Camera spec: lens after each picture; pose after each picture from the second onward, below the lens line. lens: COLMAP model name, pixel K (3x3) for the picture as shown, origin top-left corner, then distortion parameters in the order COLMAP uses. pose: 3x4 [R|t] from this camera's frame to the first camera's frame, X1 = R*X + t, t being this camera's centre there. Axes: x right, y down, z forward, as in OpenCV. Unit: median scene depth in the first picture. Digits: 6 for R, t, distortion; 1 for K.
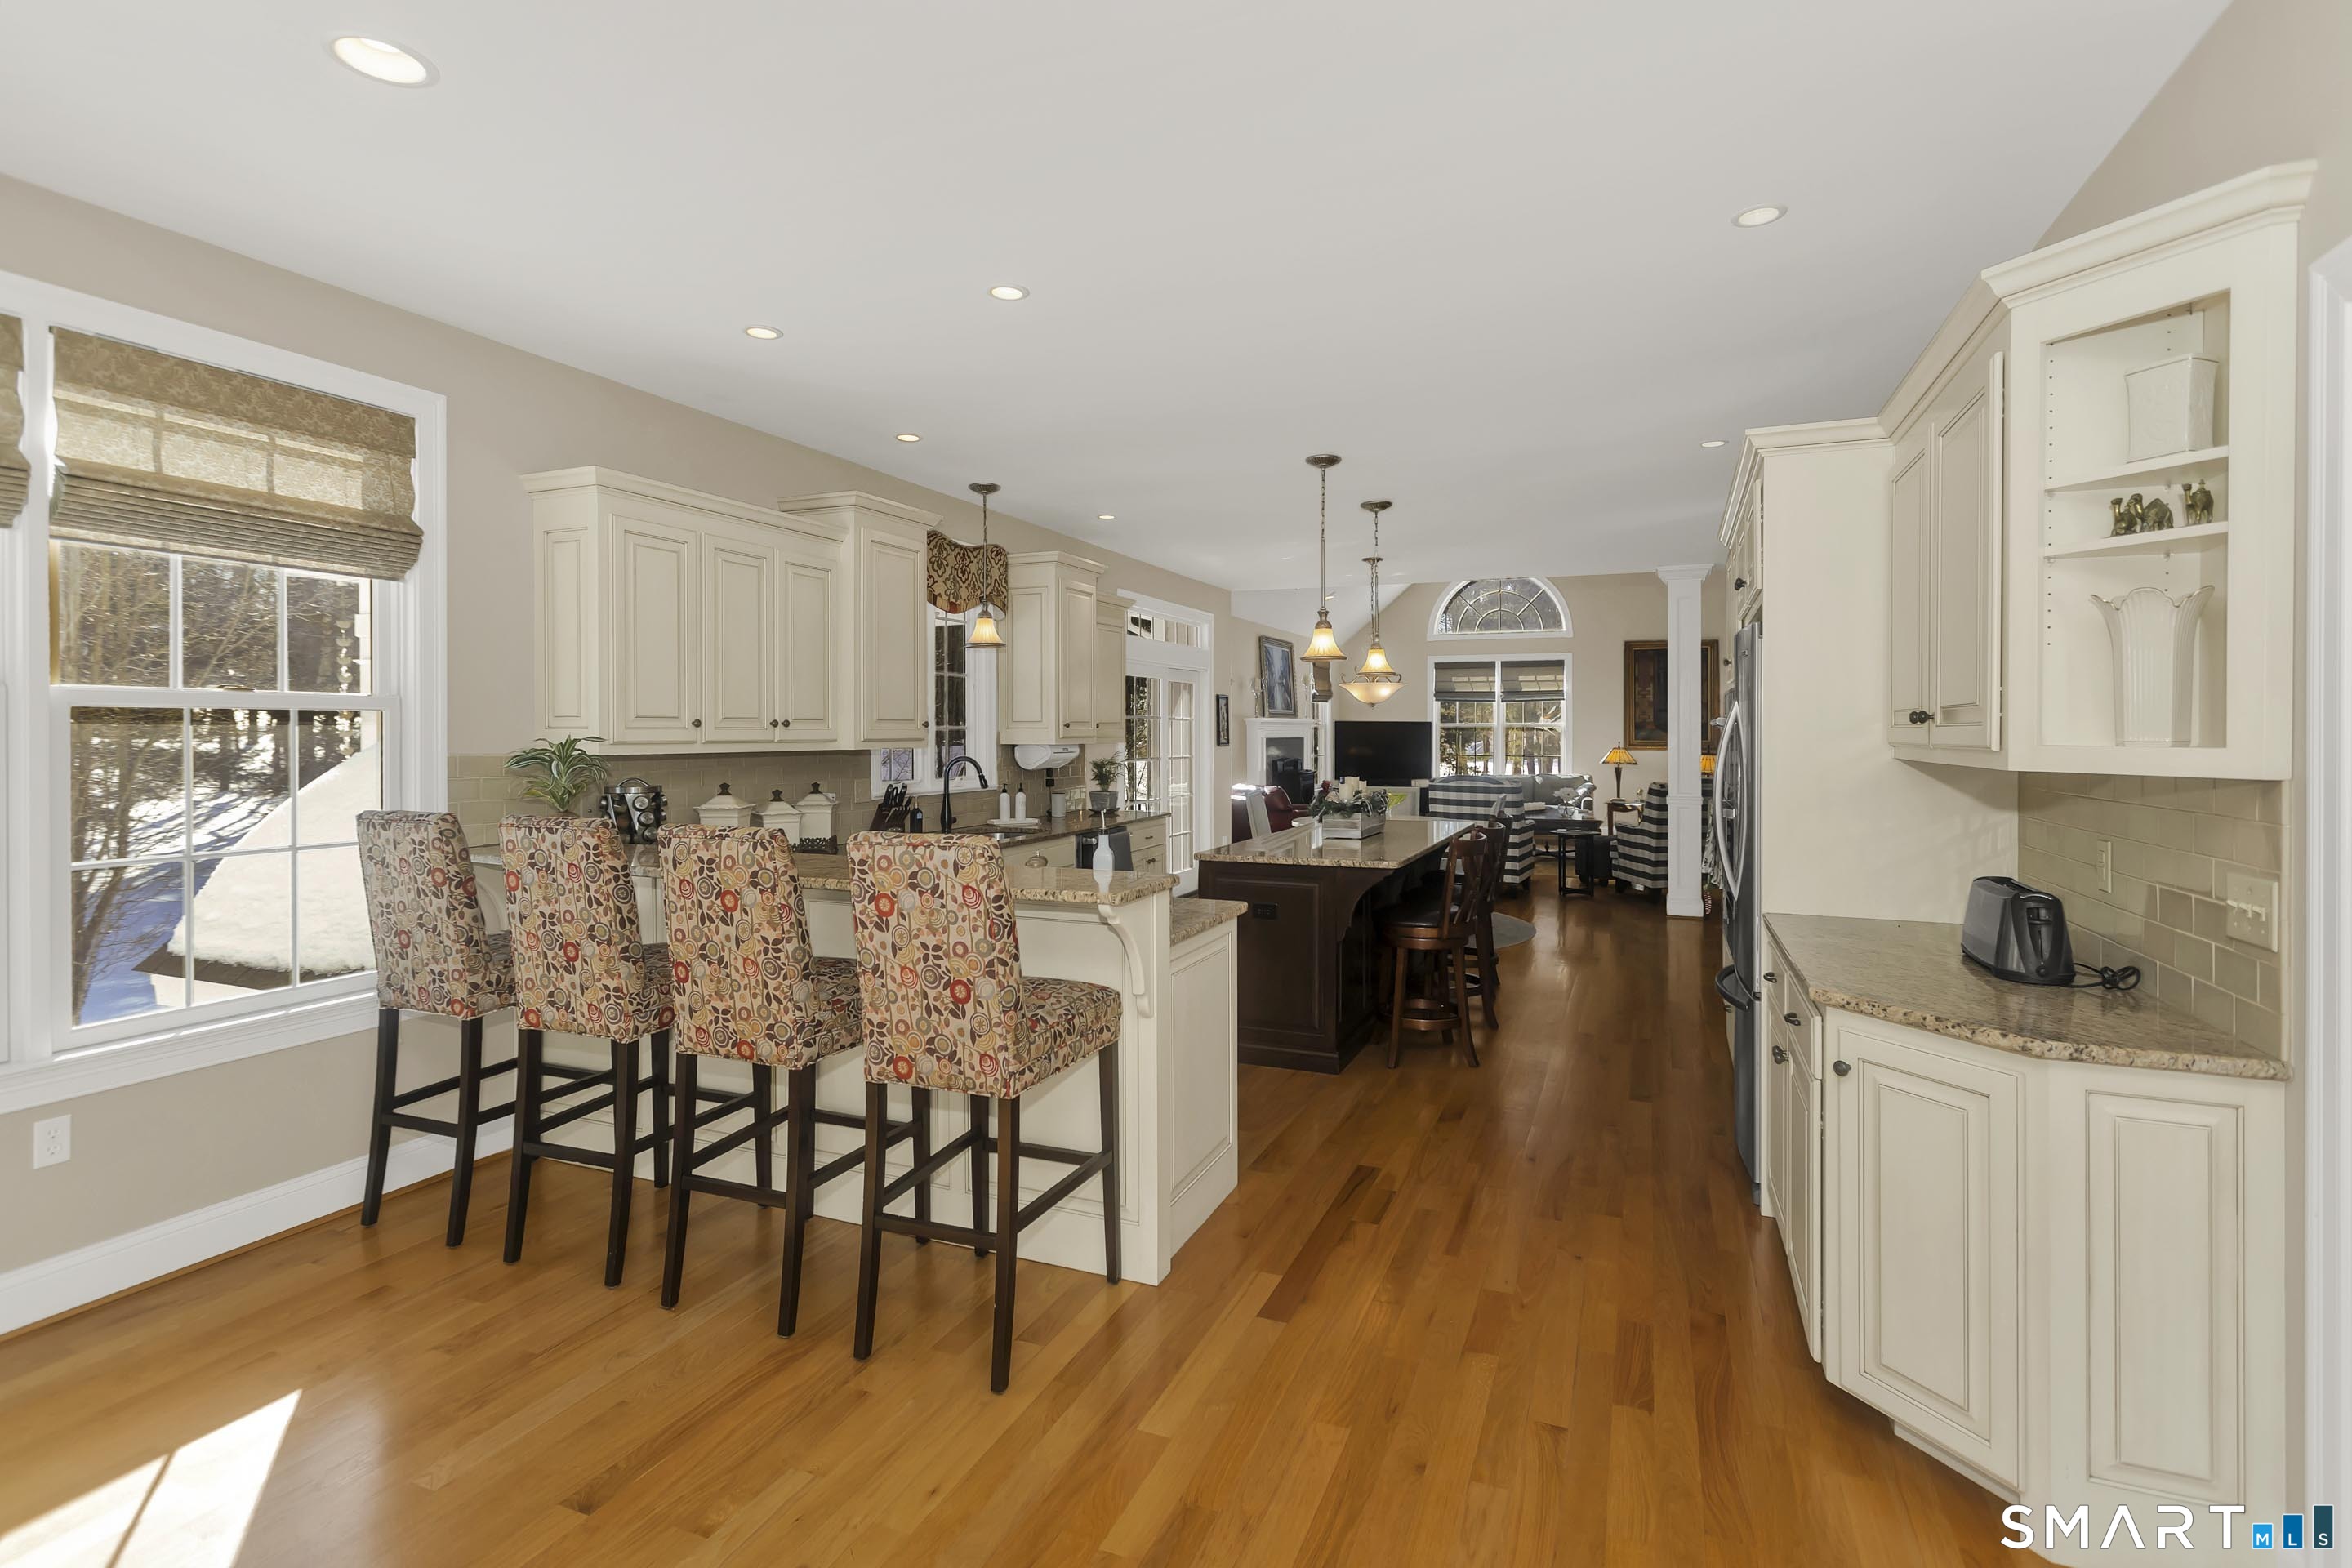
lens RADIAL K [[1130.9, 0, 1208.3], [0, 1130.9, 729.5], [0, 0, 1]] dist [-0.001790, 0.002086]
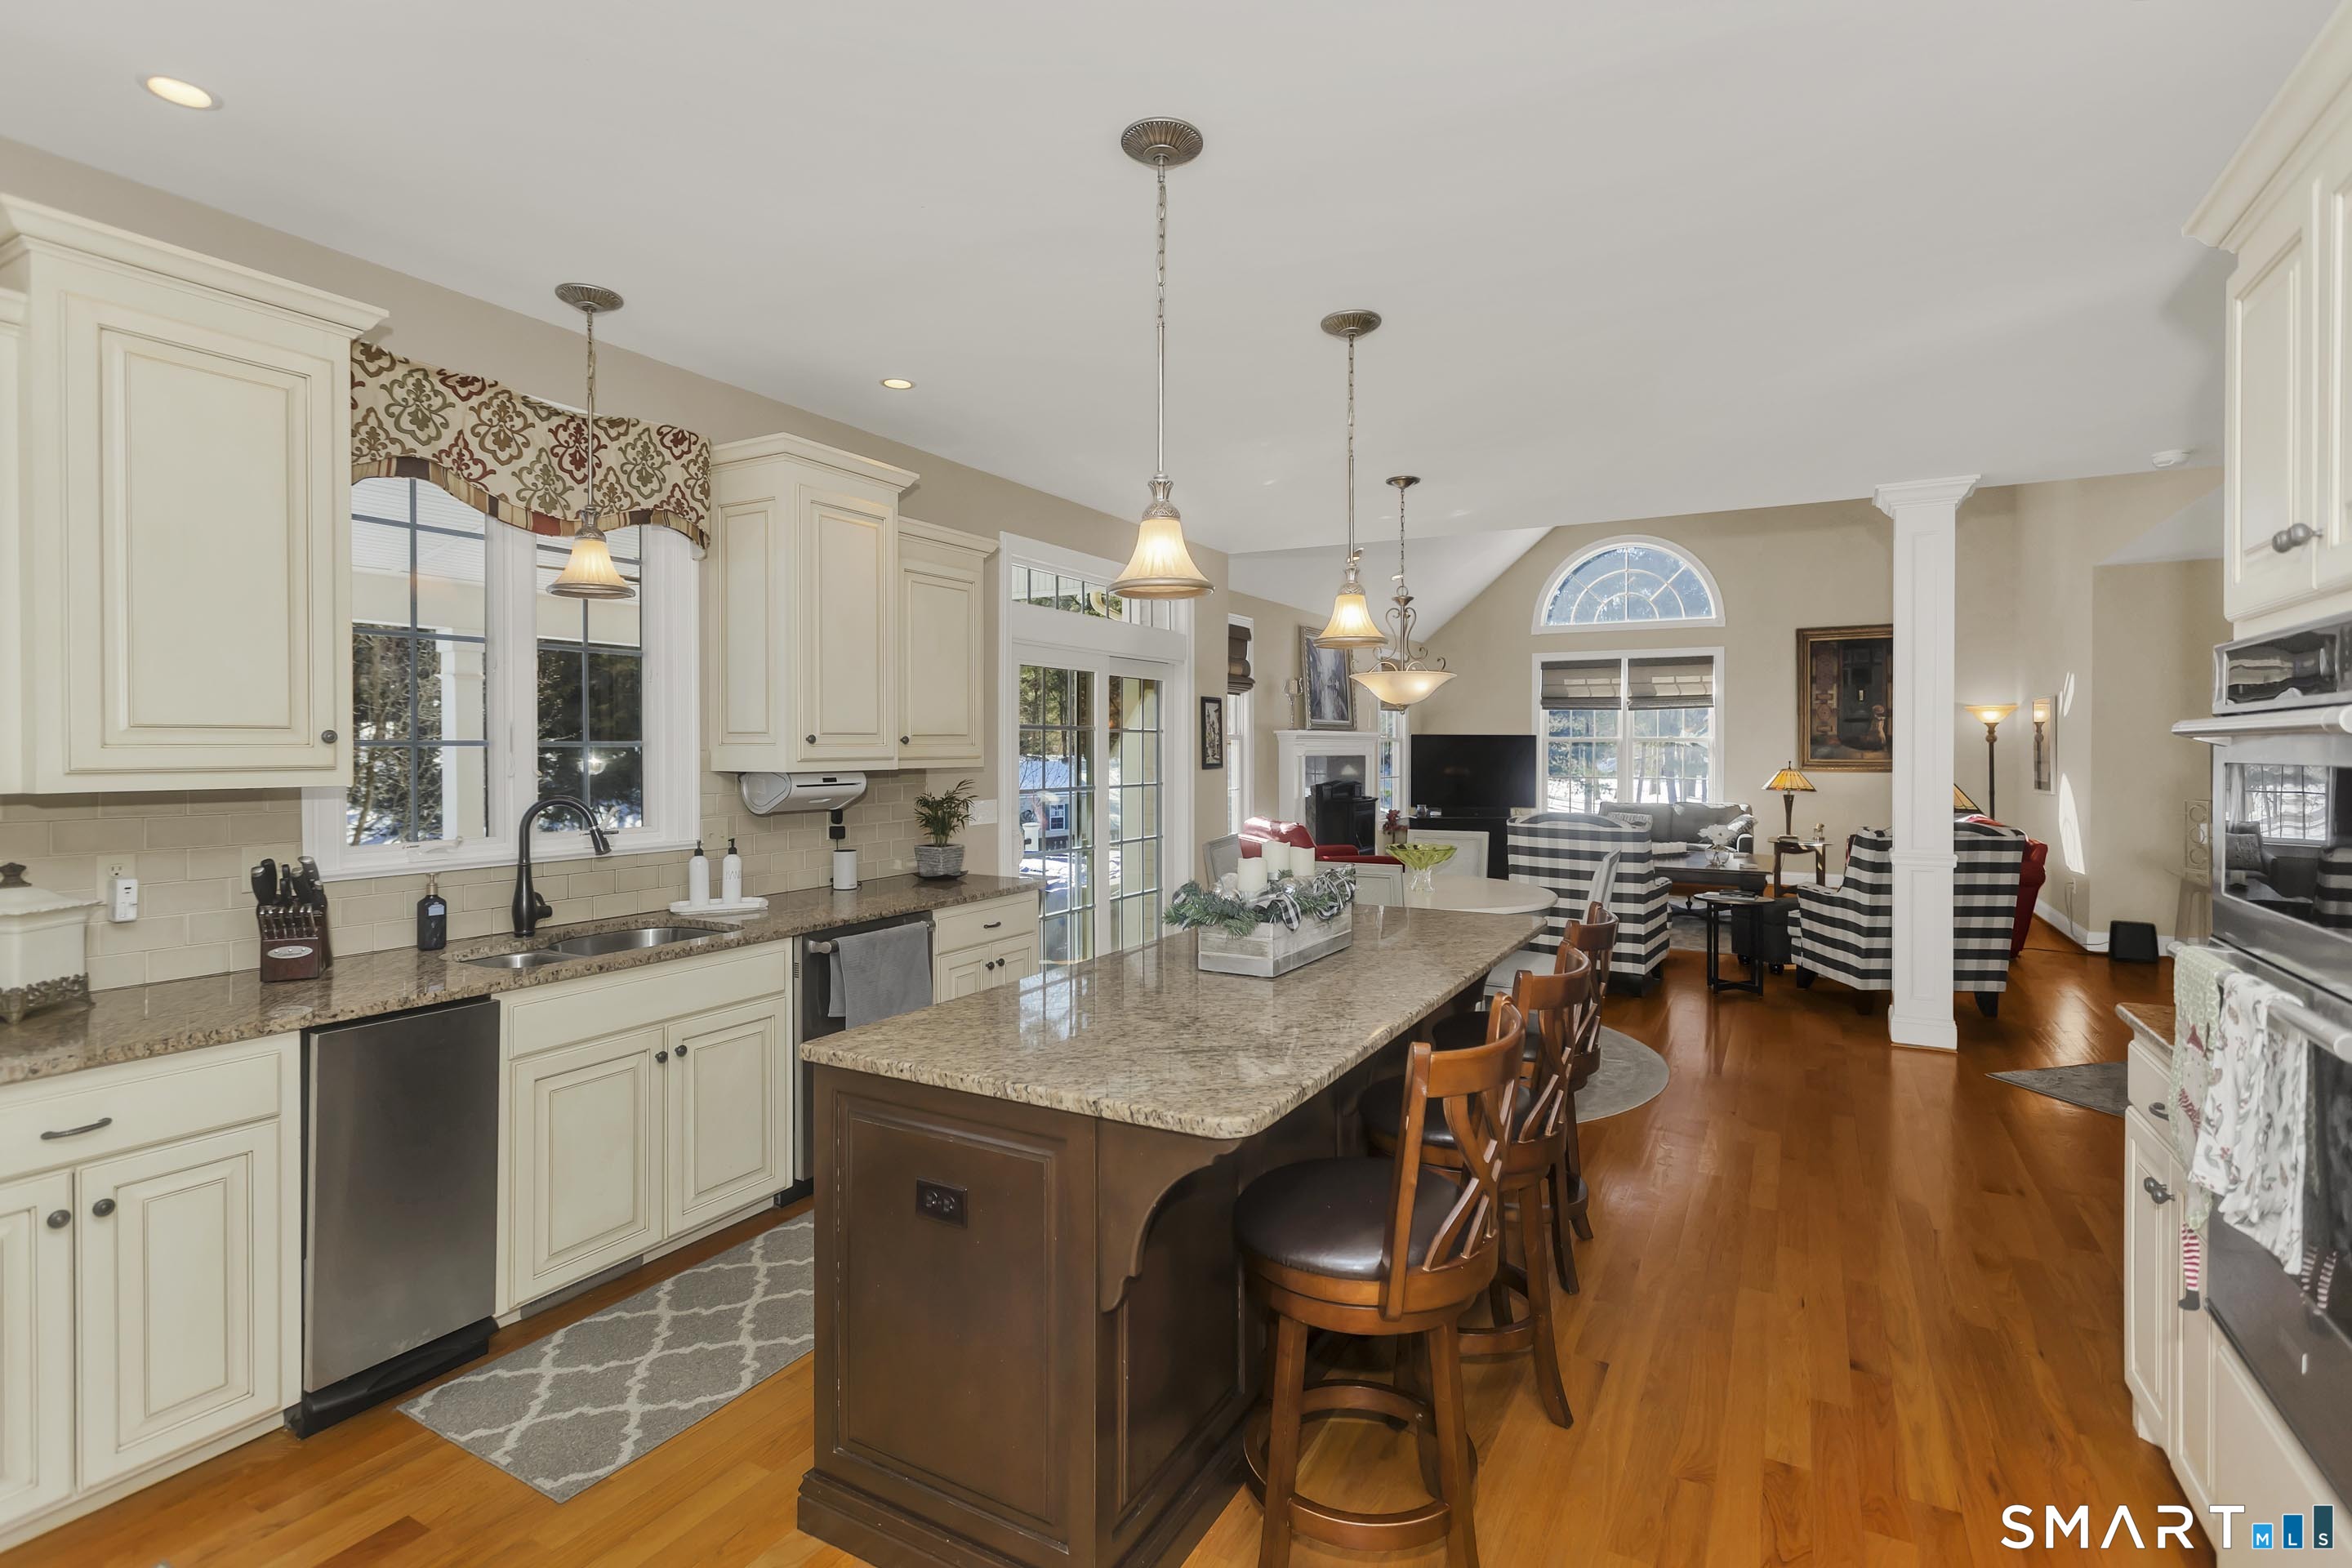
lens RADIAL K [[1130.9, 0, 1180.1], [0, 1130.9, 741.6], [0, 0, 1]] dist [-0.001790, 0.002086]
pose [[0.991116, -0.001156, -0.132992, 0.092187], [0.000663, 0.999993, -0.003750, -0.000036], [0.132995, 0.003628, 0.991110, 0.304221]]
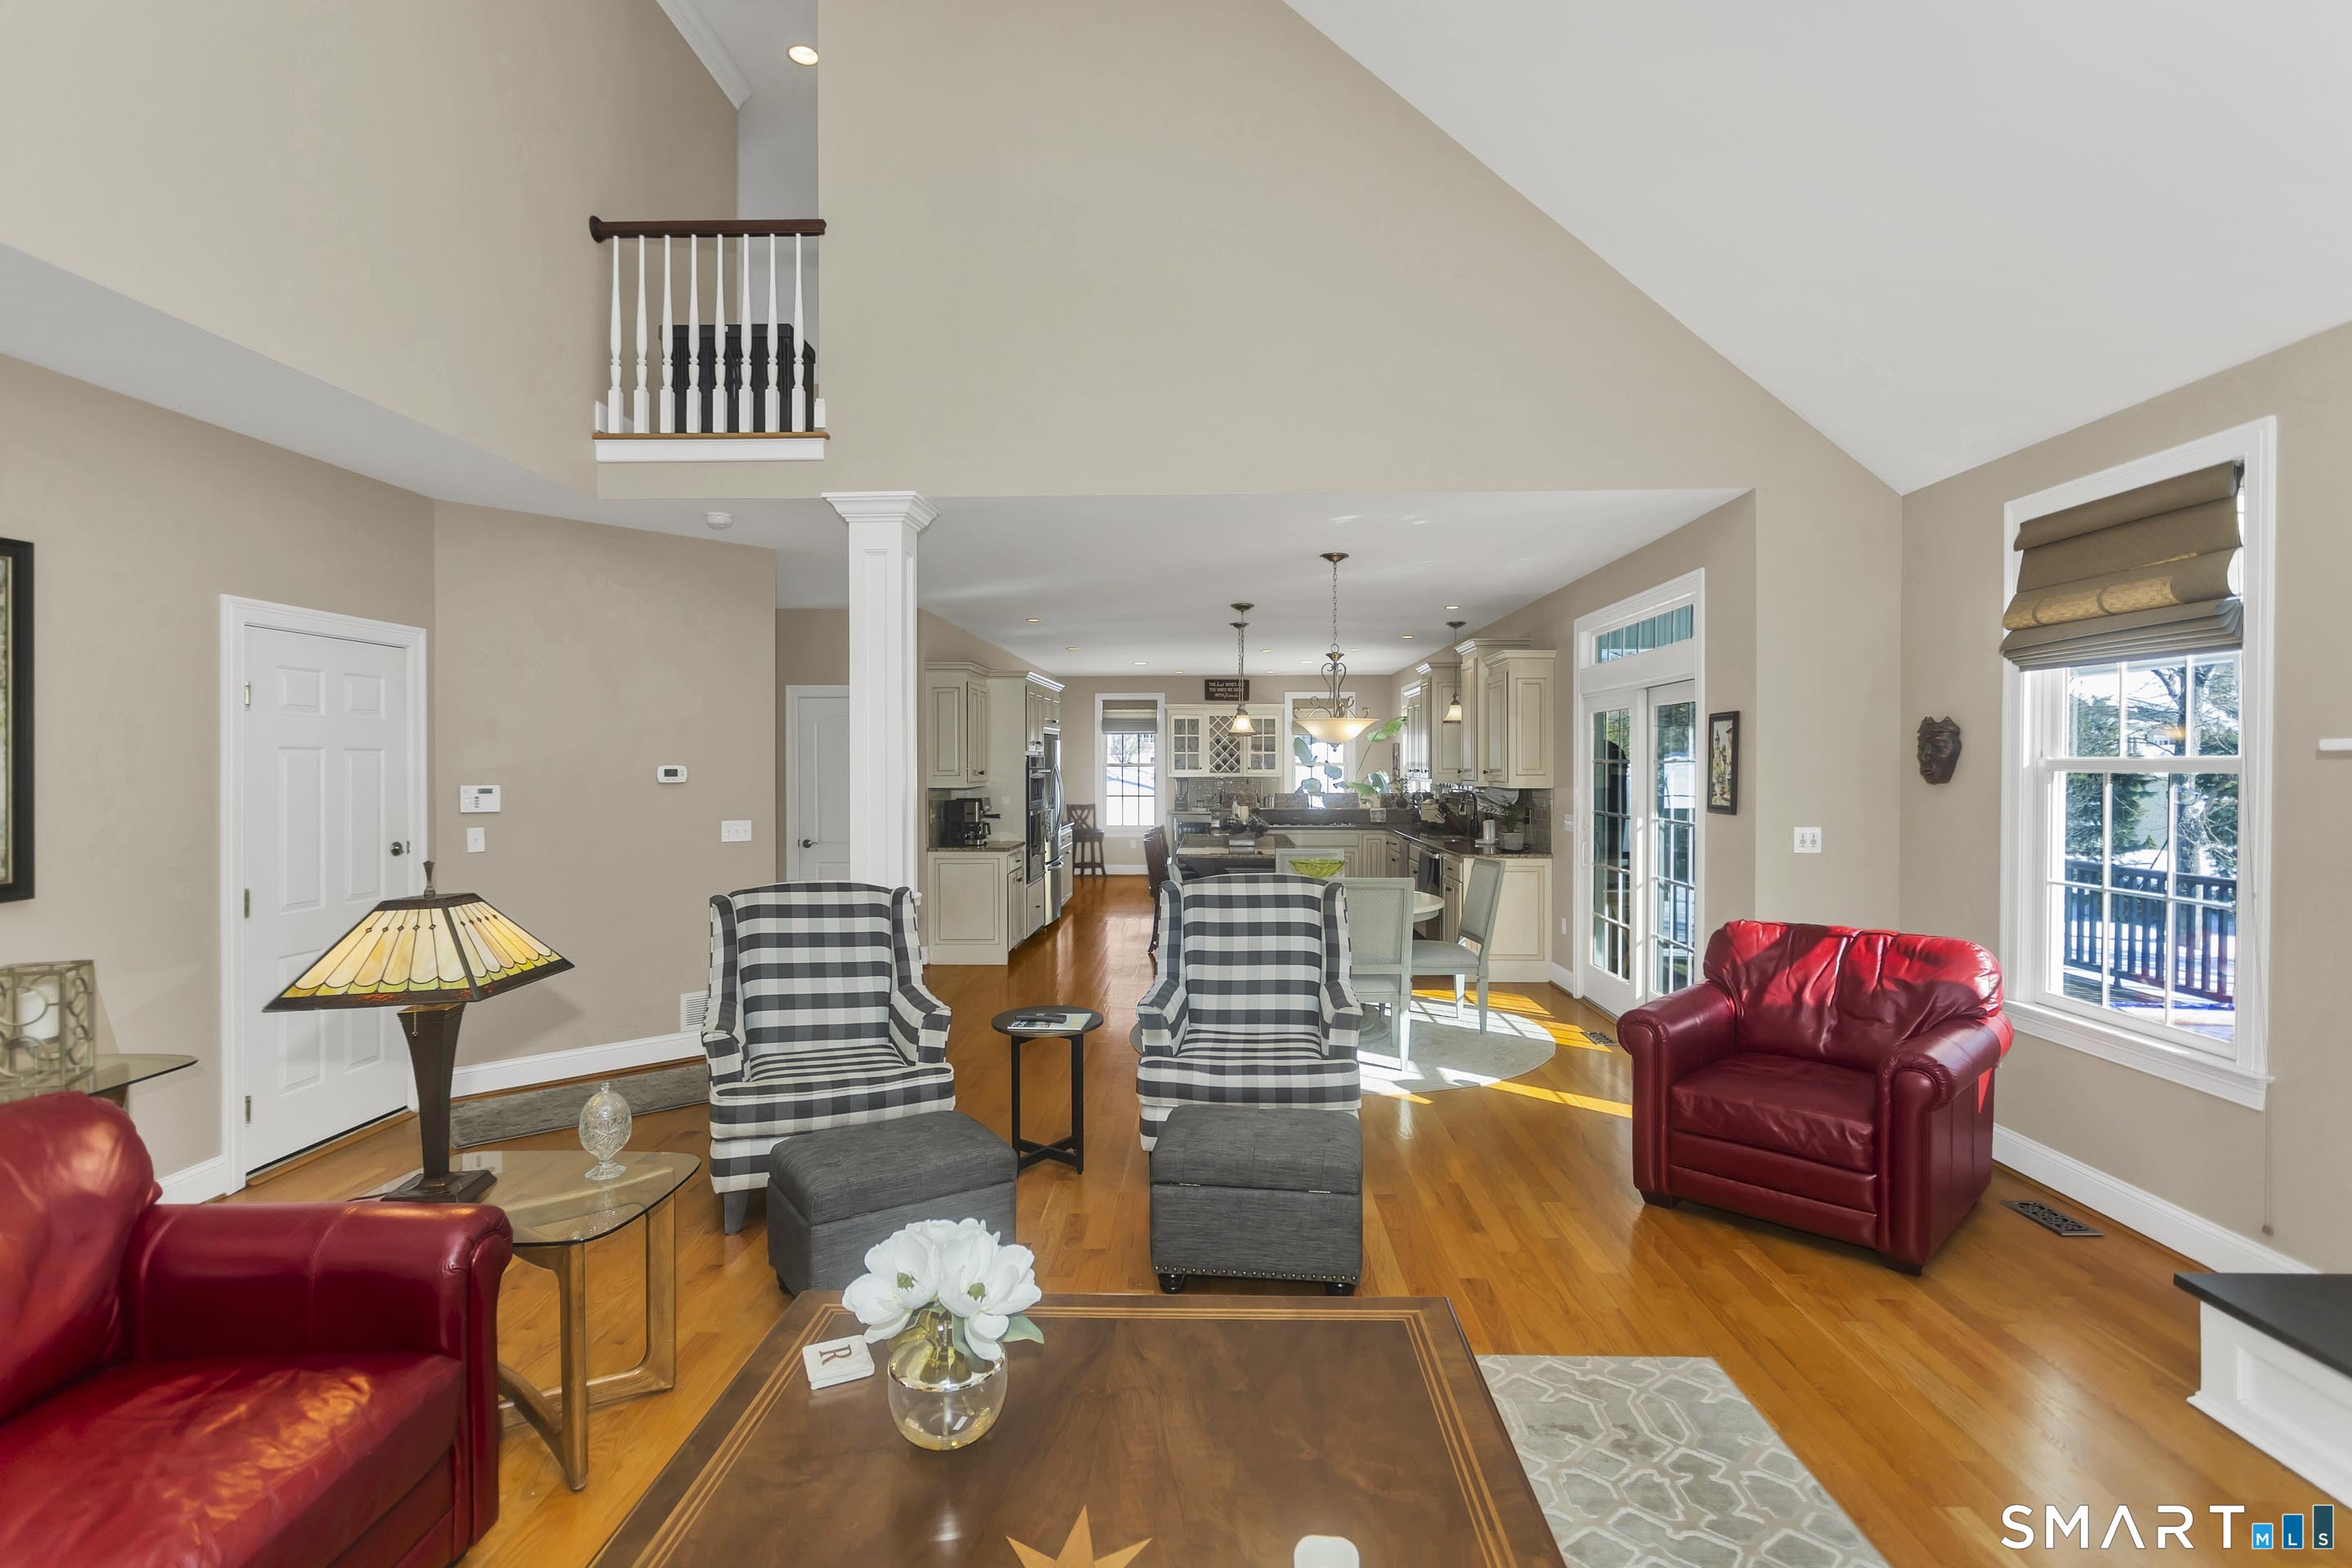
lens RADIAL K [[1130.9, 0, 1190.3], [0, 1130.9, 772.6], [0, 0, 1]] dist [-0.001790, 0.002086]
pose [[-0.941487, 0.001267, -0.337046, 0.427288], [-0.000595, 0.999985, 0.005421, -0.006910], [0.337048, 0.005305, -0.941473, 1.463386]]
